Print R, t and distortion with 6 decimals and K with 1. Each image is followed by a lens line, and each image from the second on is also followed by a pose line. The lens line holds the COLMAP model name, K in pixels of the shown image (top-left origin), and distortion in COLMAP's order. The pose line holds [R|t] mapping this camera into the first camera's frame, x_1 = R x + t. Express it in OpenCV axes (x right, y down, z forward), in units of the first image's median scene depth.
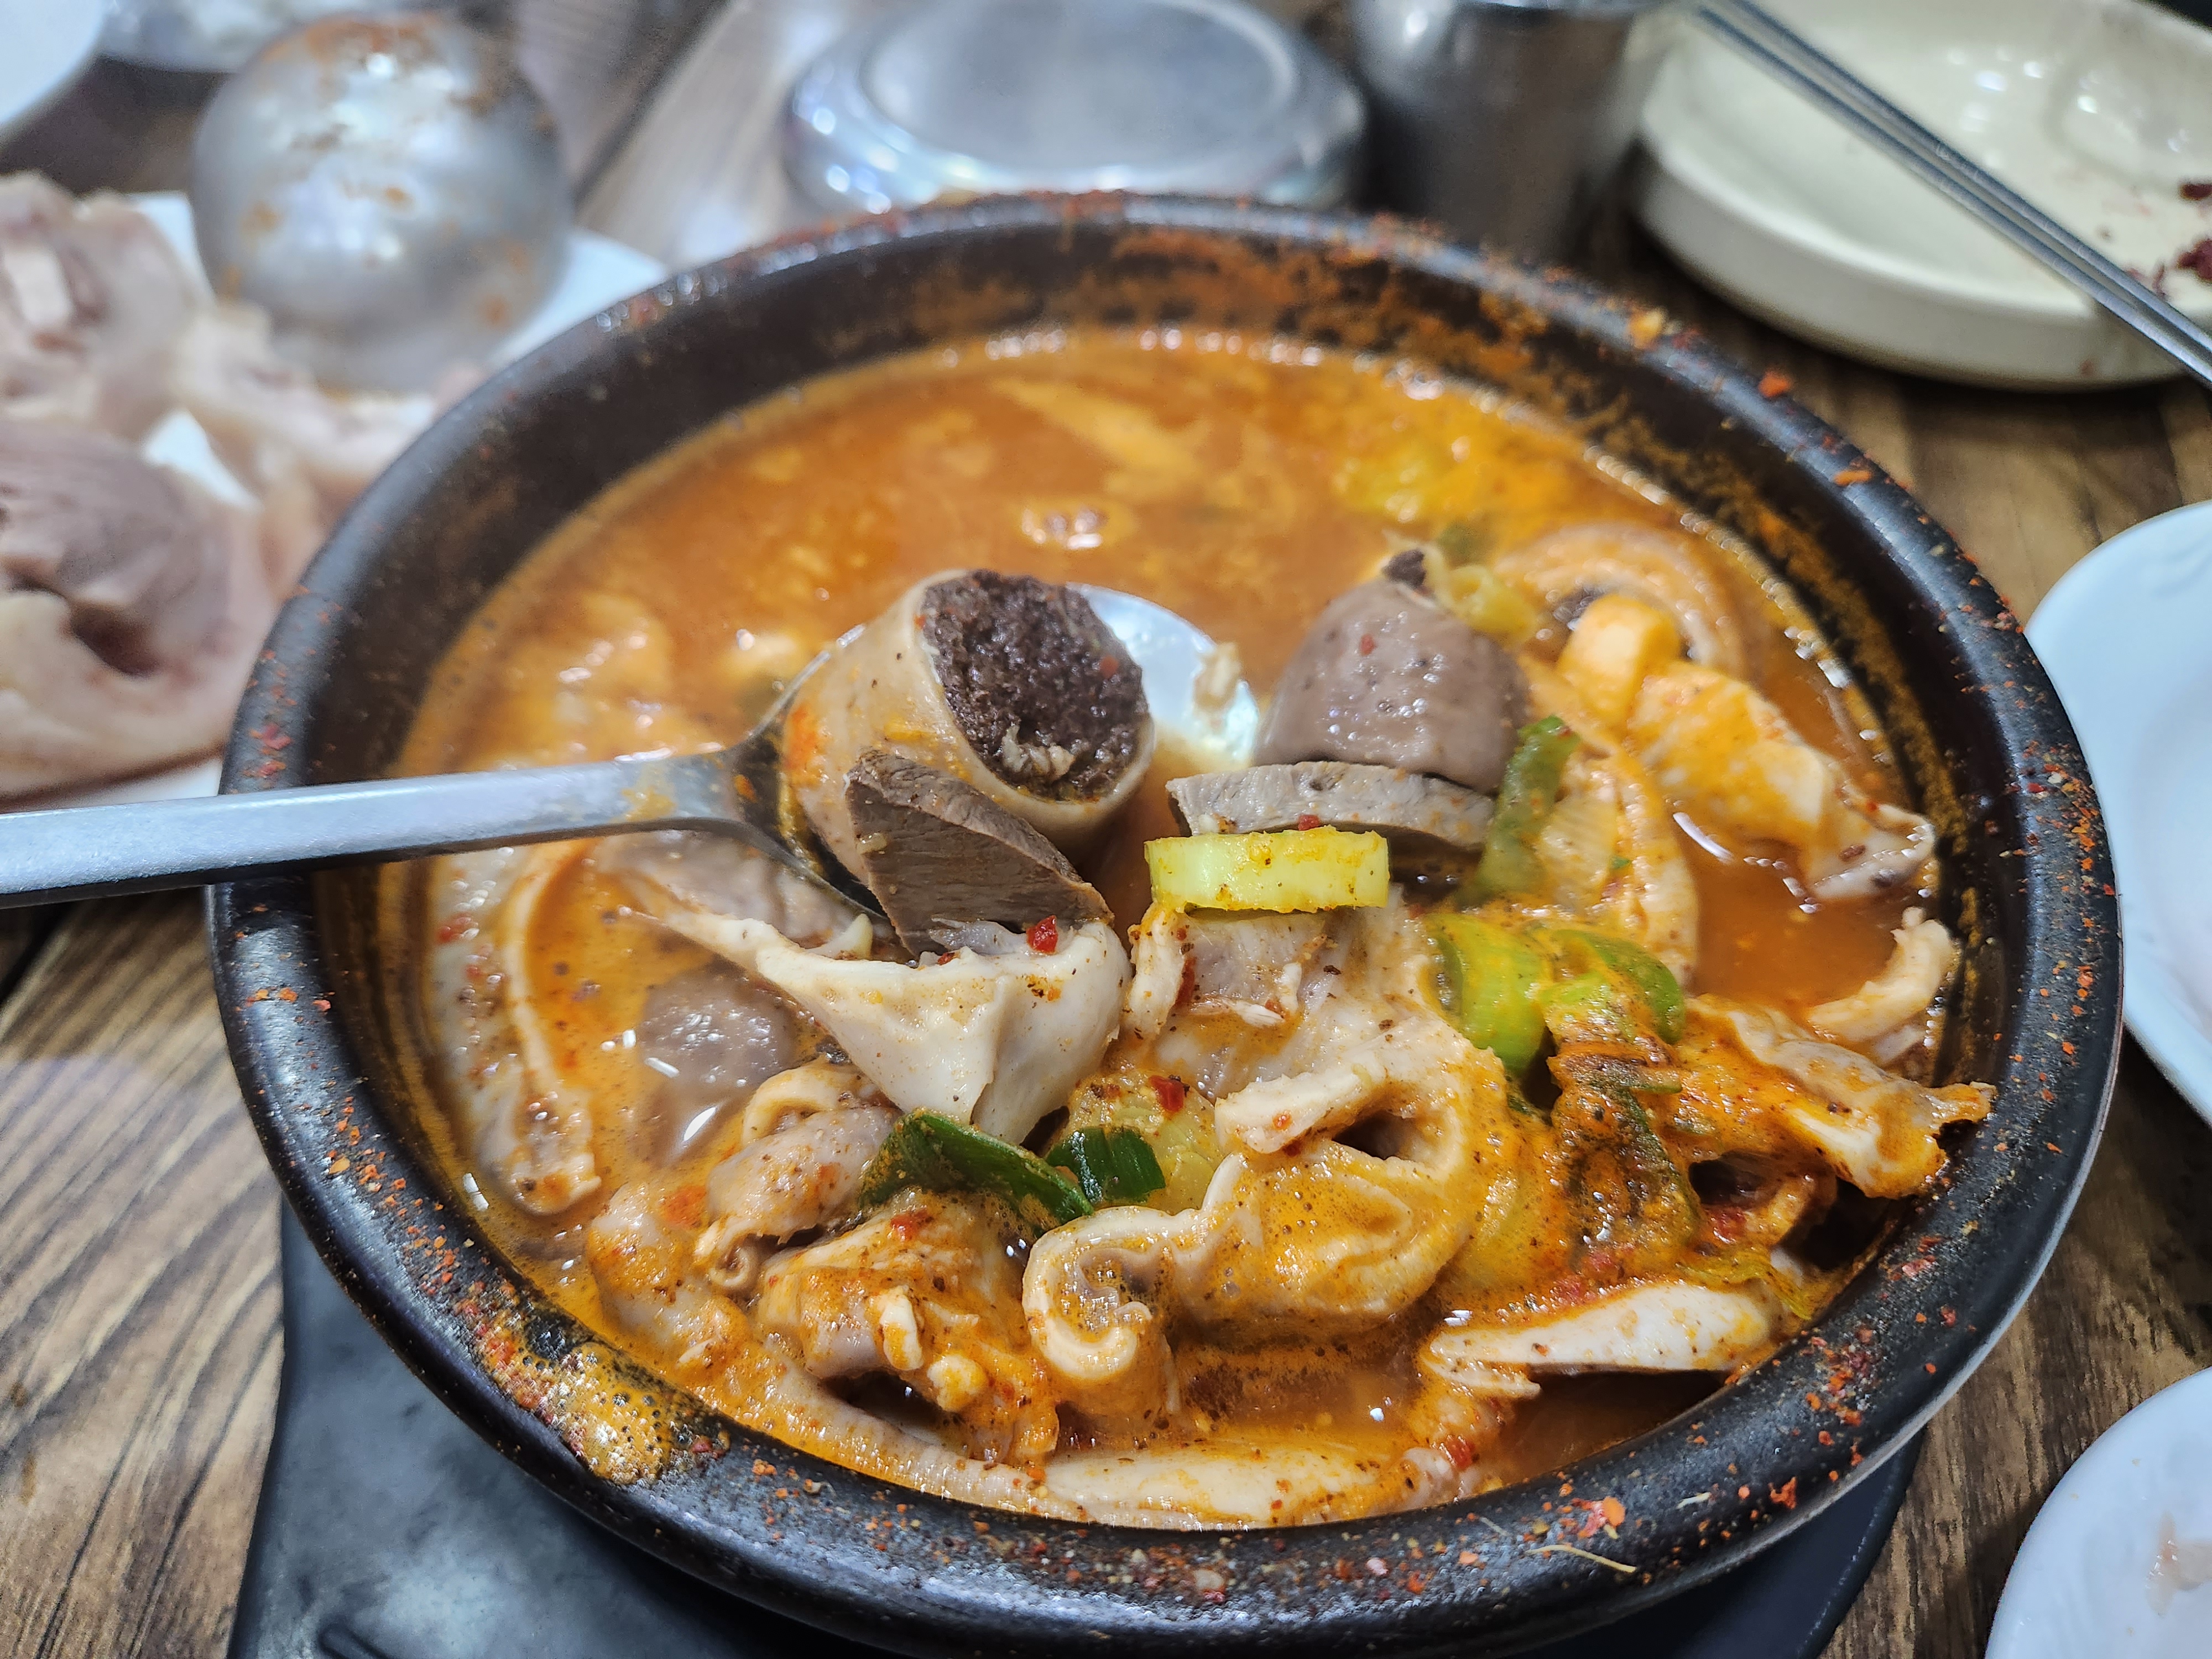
lens RADIAL K [[1639.3, 0, 1106.0], [0, 1639.3, 829.5], [0, 0, 1]] dist [0.060824, -0.102544]
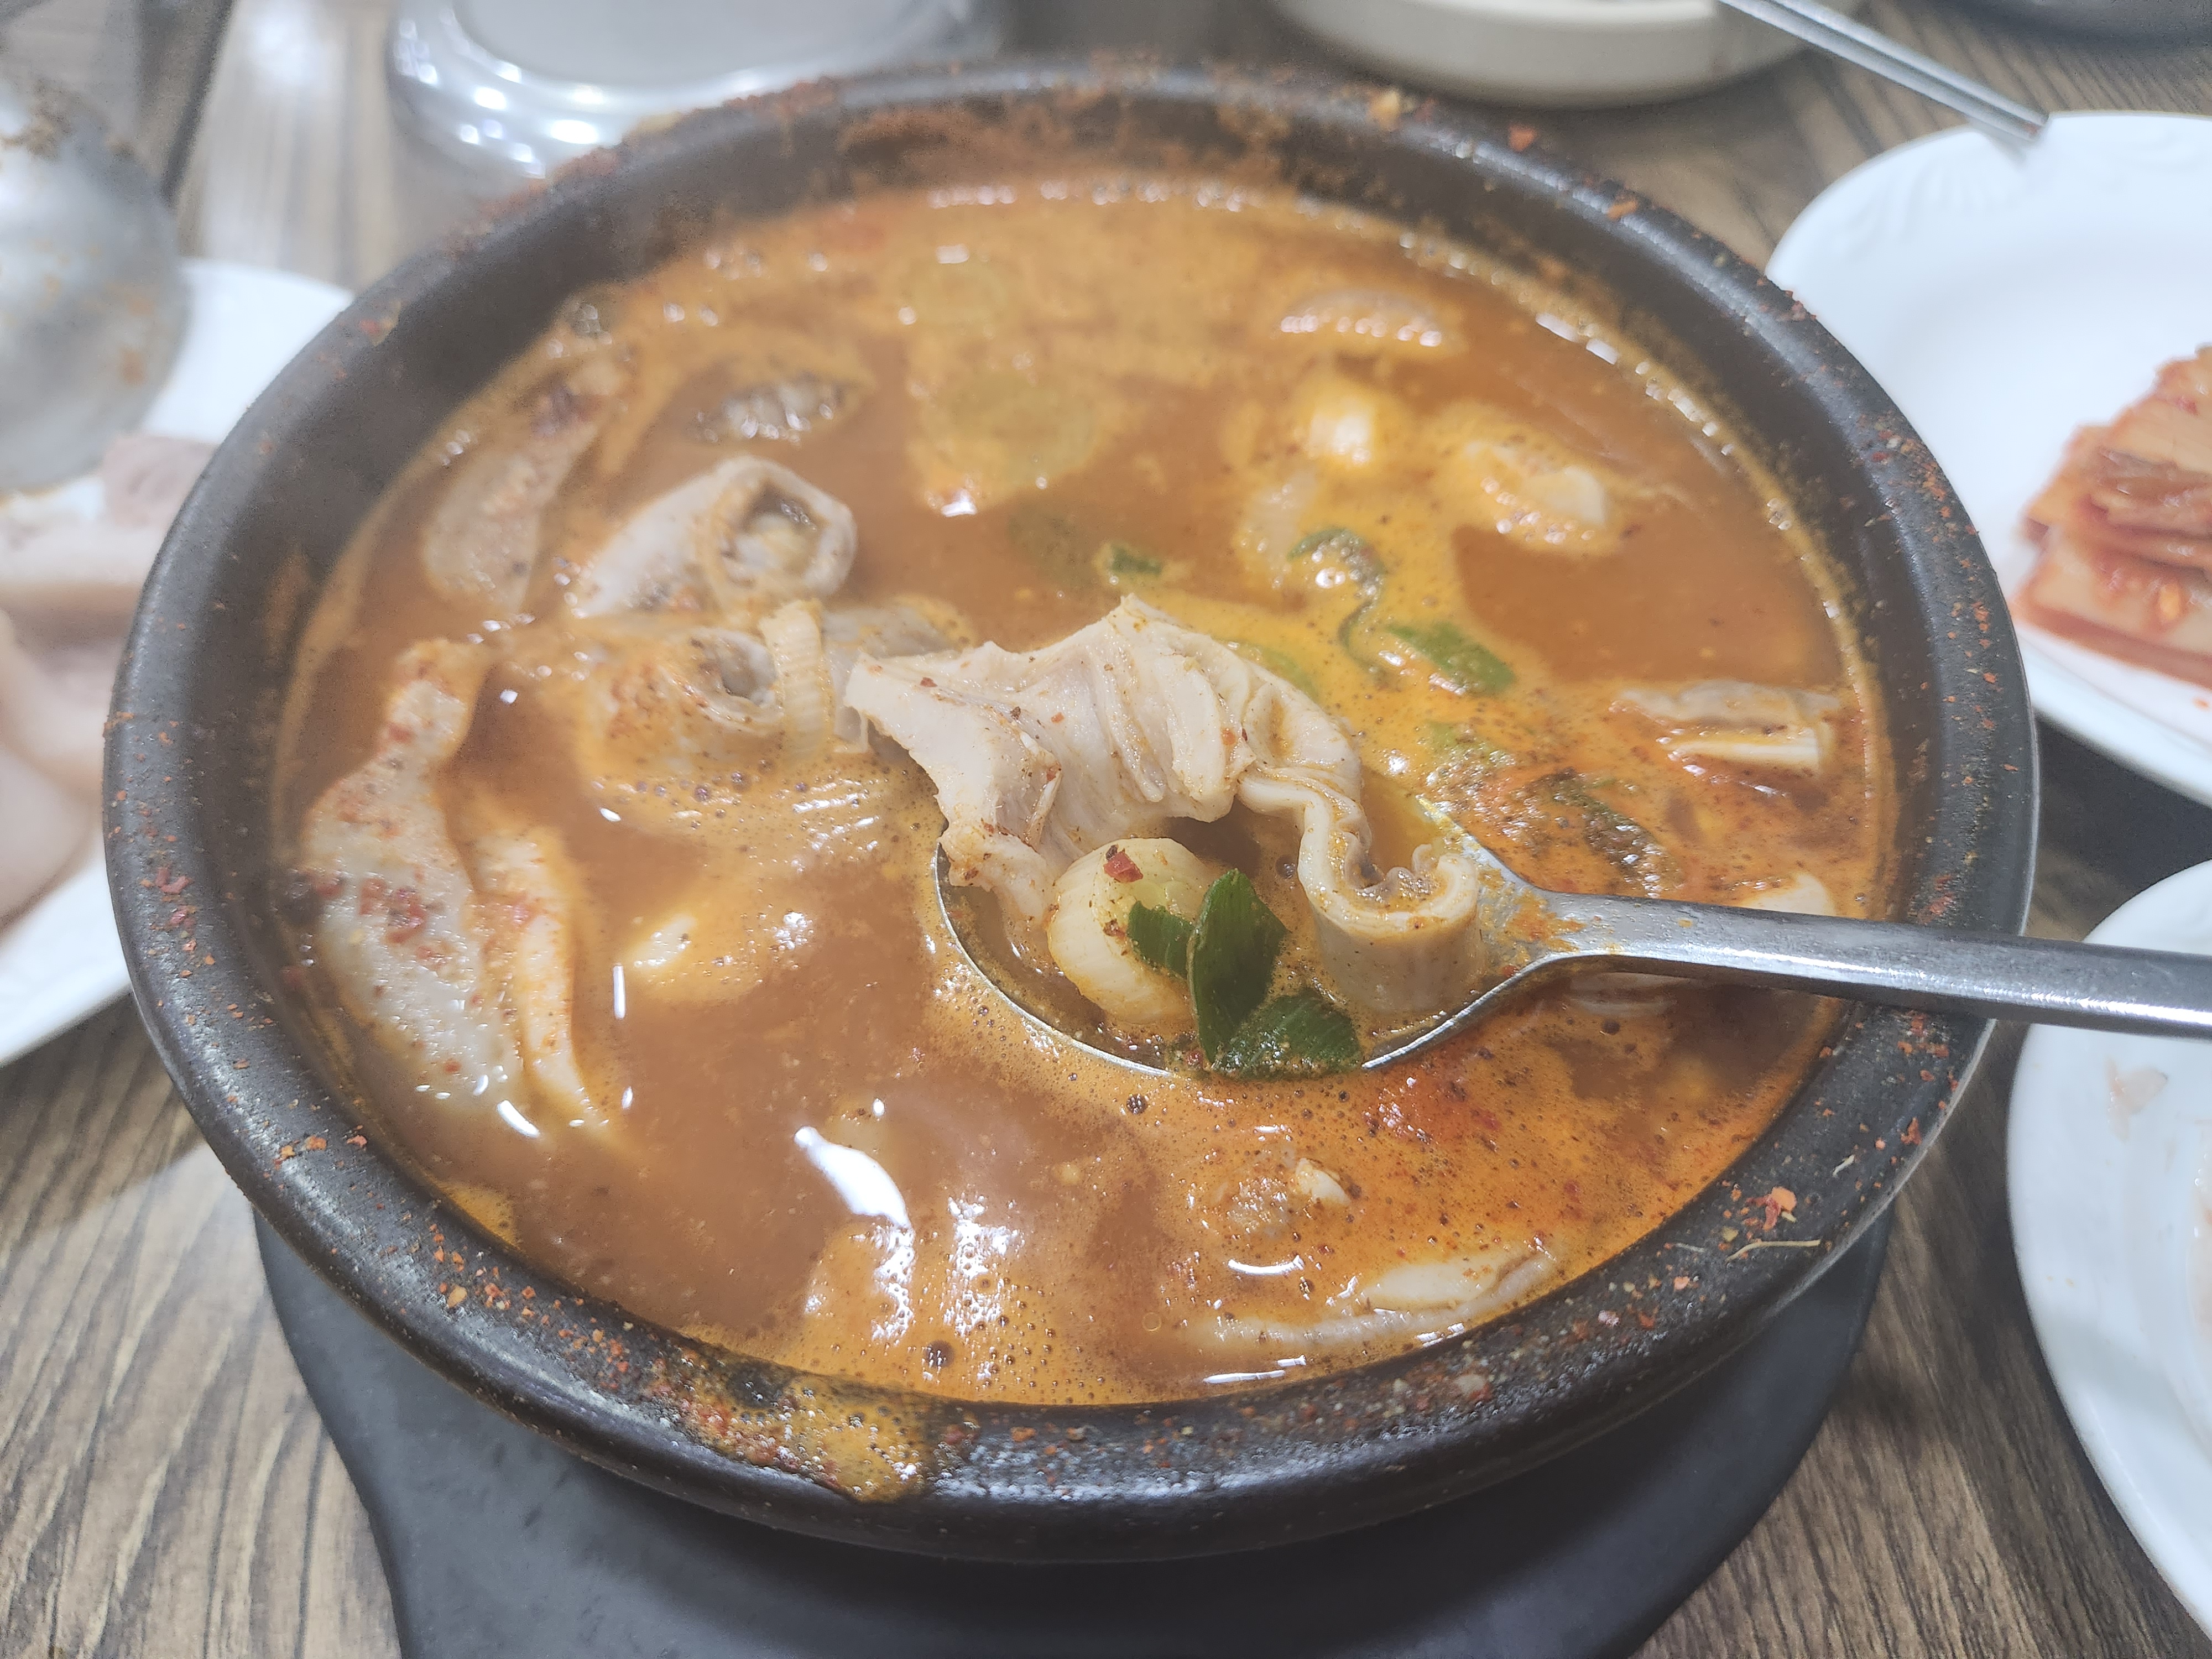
lens RADIAL K [[1639.3, 0, 1106.0], [0, 1639.3, 829.5], [0, 0, 1]] dist [0.060824, -0.102544]
pose [[0.943282, -0.283393, 0.172936, -0.178320], [0.269647, 0.957869, 0.098881, -0.035931], [-0.193672, -0.046641, 0.979957, 0.027132]]
